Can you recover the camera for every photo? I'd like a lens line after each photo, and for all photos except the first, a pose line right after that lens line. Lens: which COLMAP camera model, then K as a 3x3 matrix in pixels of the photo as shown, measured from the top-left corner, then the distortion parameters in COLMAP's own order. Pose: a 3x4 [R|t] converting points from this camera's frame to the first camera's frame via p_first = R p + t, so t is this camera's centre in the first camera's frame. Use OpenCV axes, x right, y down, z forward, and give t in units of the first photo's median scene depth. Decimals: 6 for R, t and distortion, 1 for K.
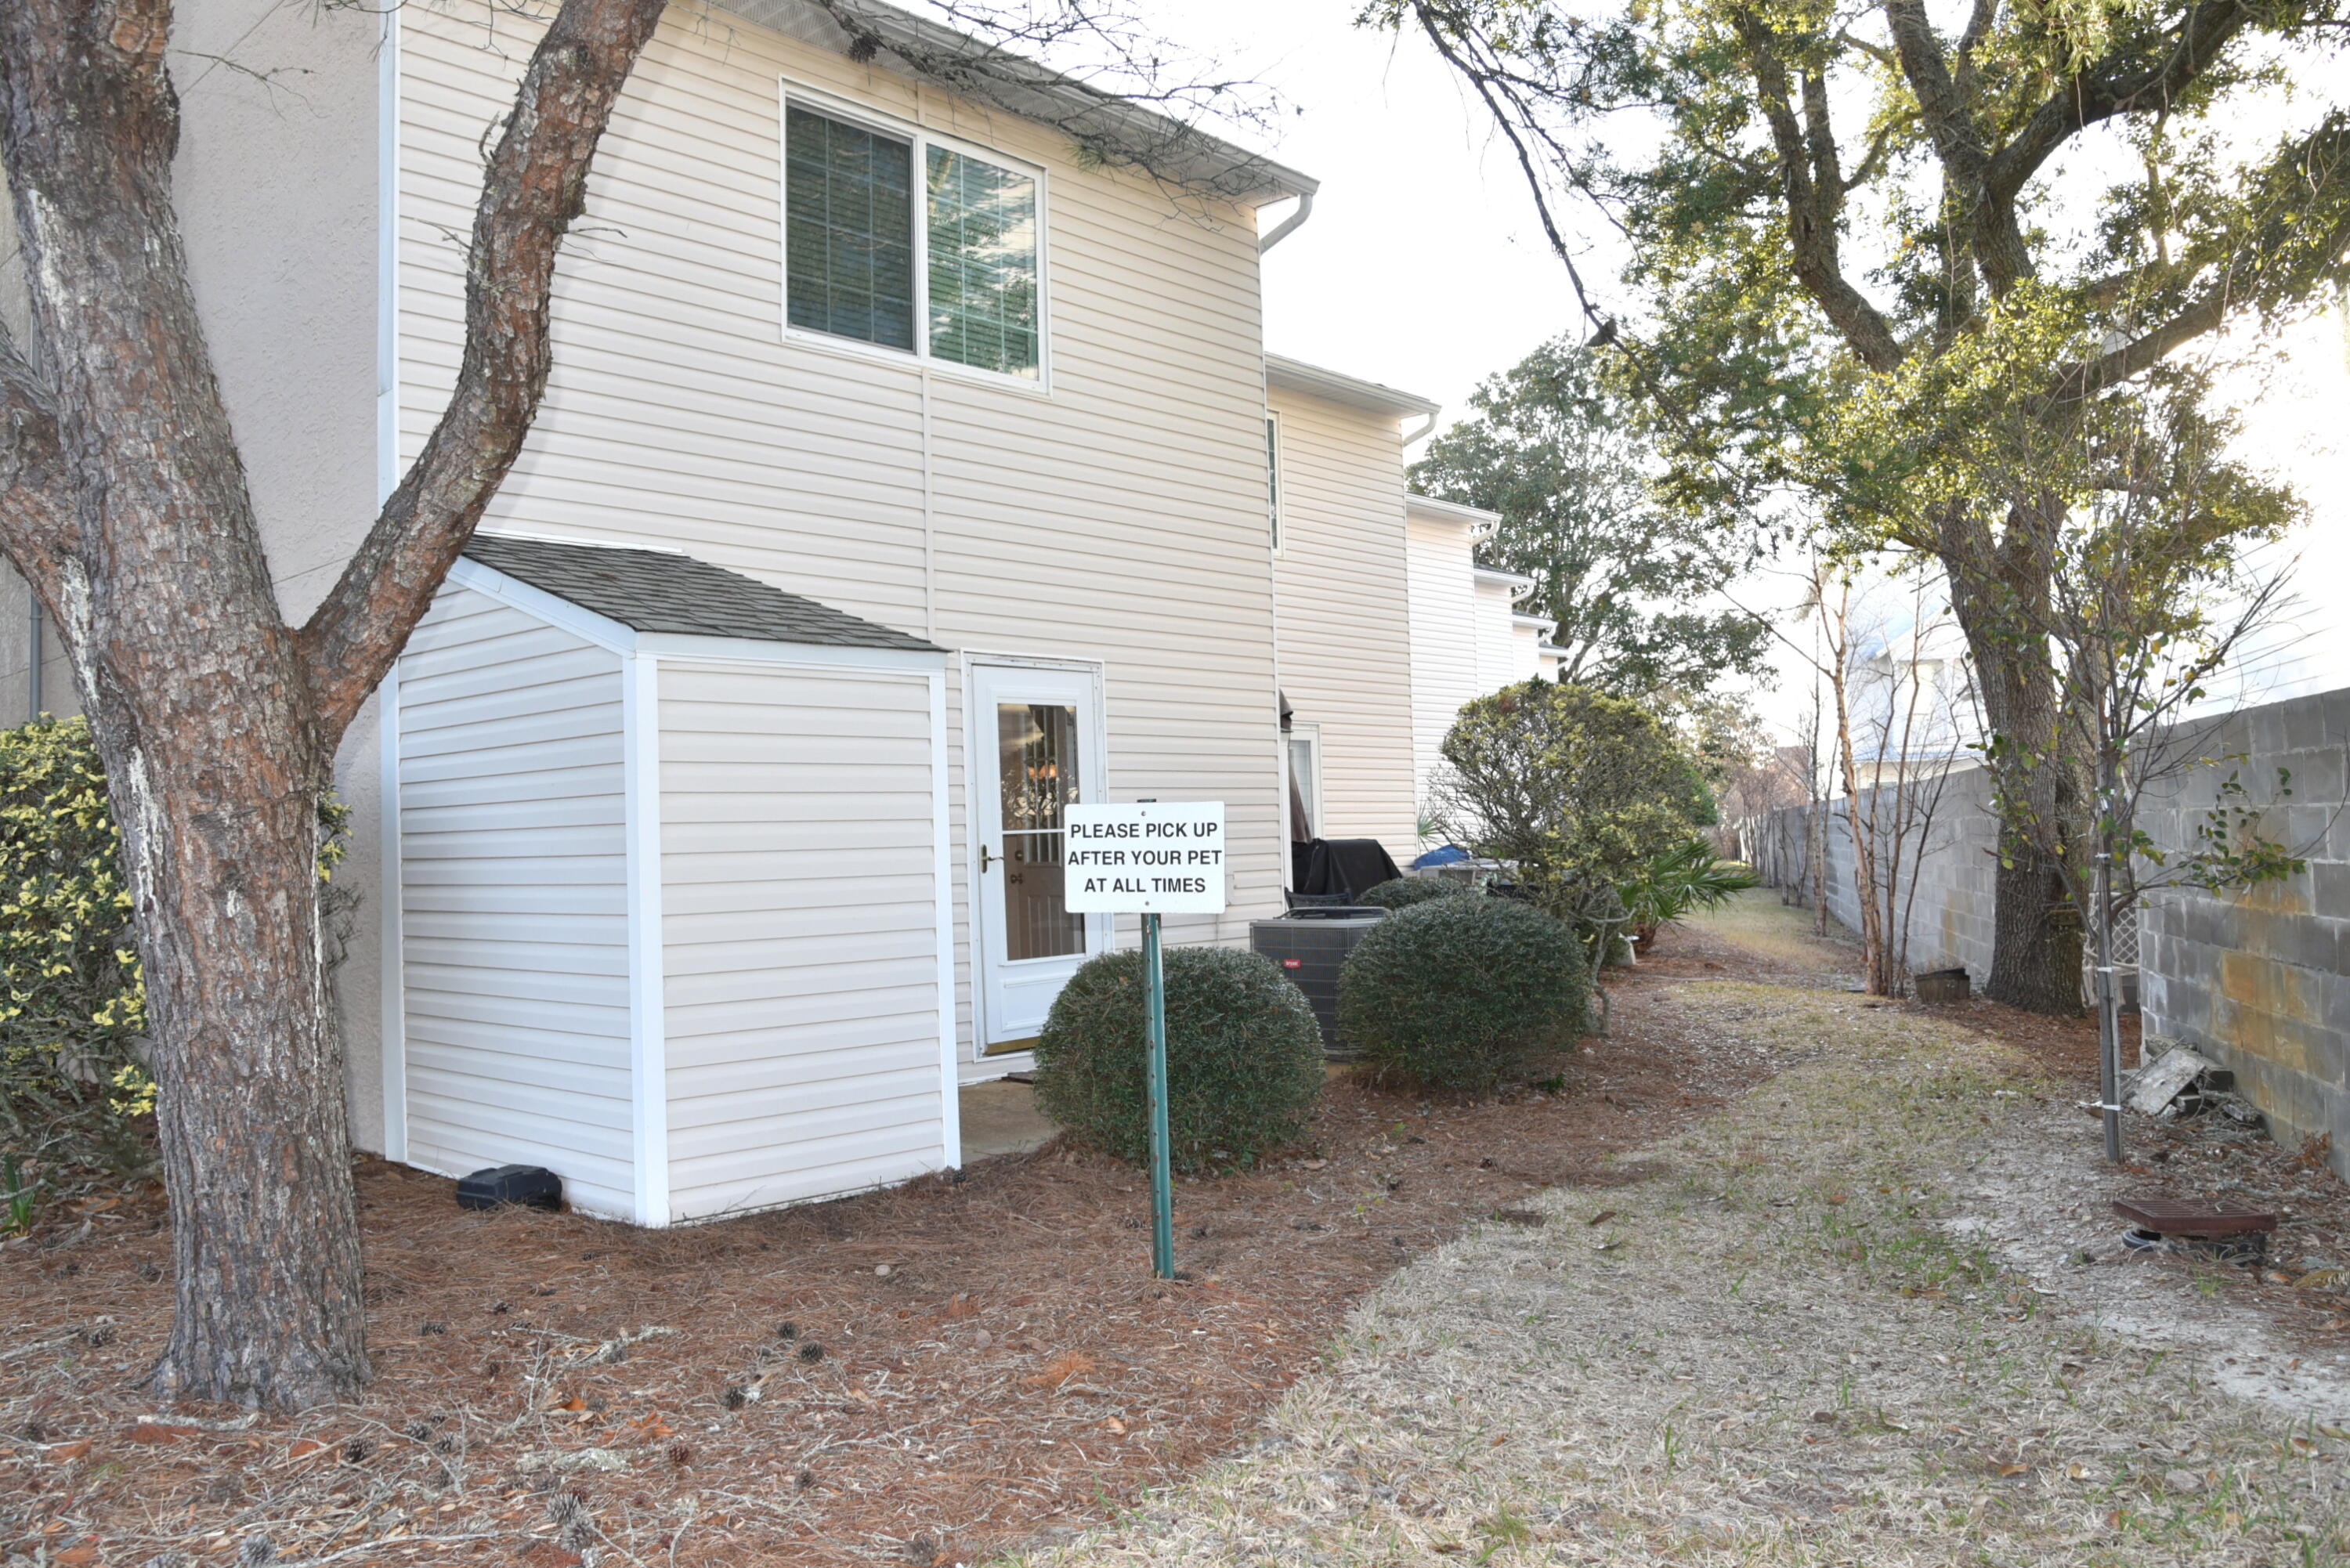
lens RADIAL K [[1813.6, 0, 1175.0], [0, 1813.6, 784.0], [0, 0, 1]] dist [-0.076203, 0.000721]
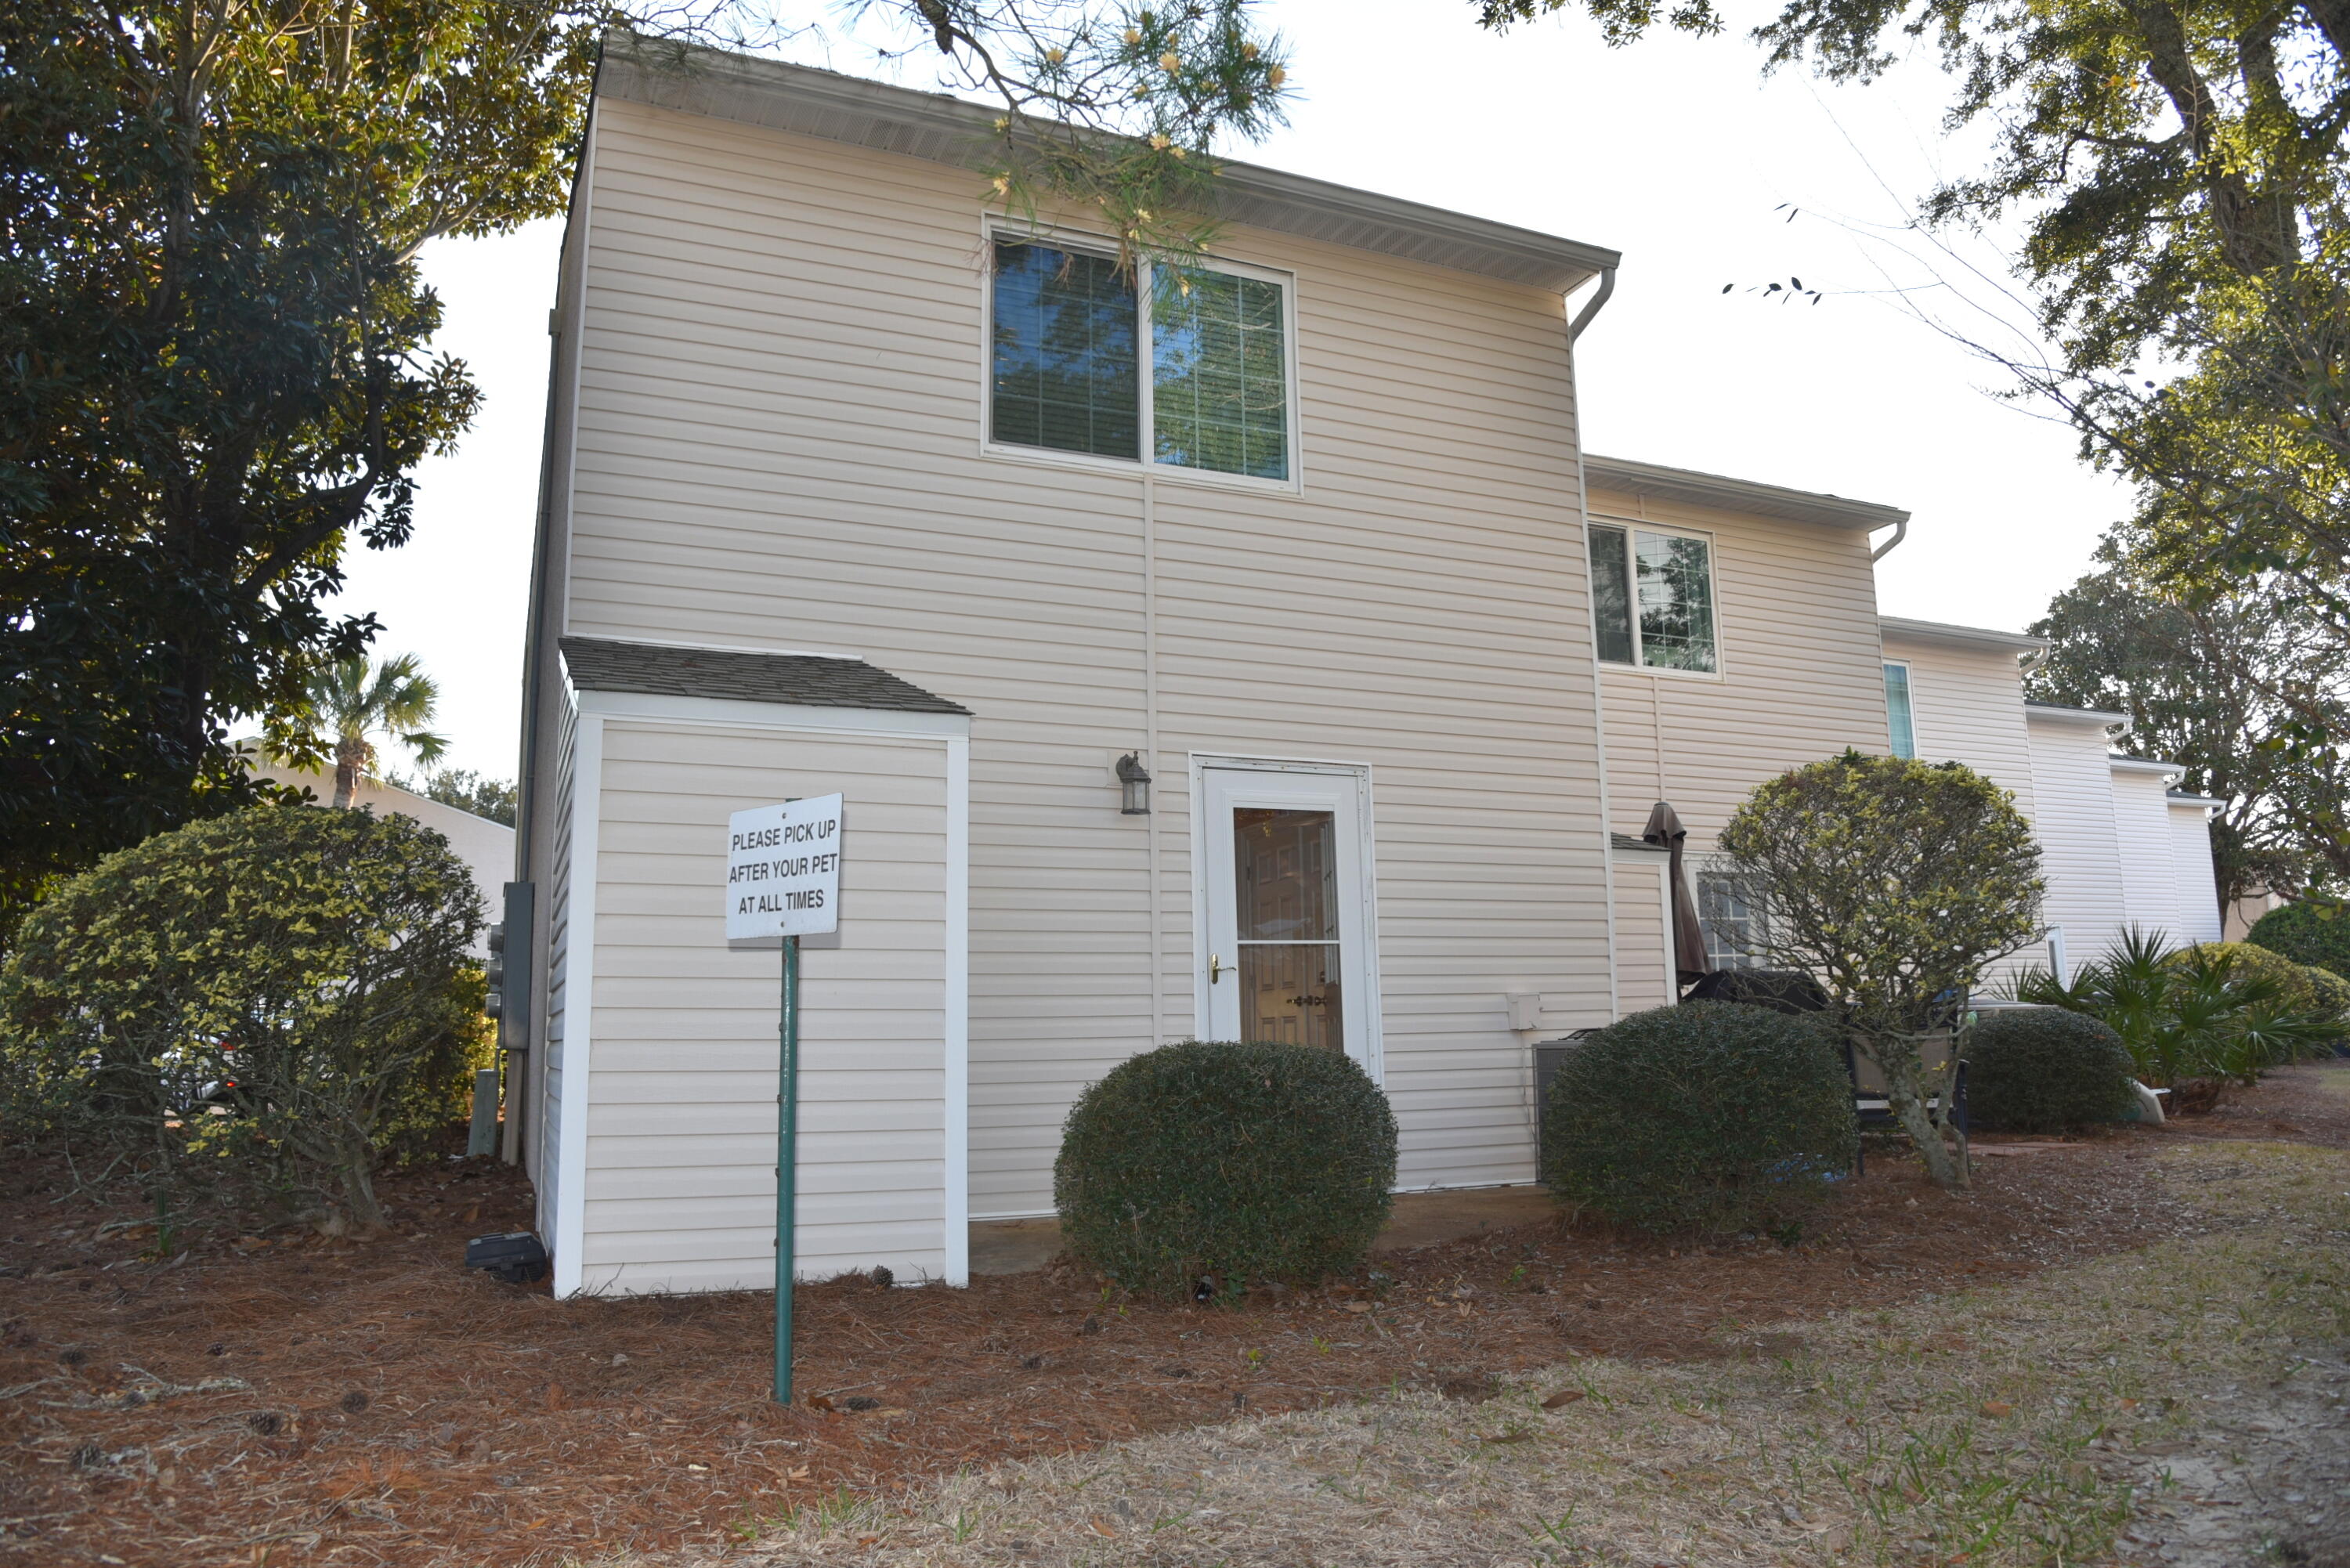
lens RADIAL K [[1621.6, 0, 1175.0], [0, 1621.6, 784.0], [0, 0, 1]] dist [-0.098836, 0.000261]
pose [[0.911306, -0.052217, -0.408404, 0.247530], [0.003413, 0.992849, -0.119326, 0.050188], [0.411715, 0.107348, 0.904968, 0.228655]]
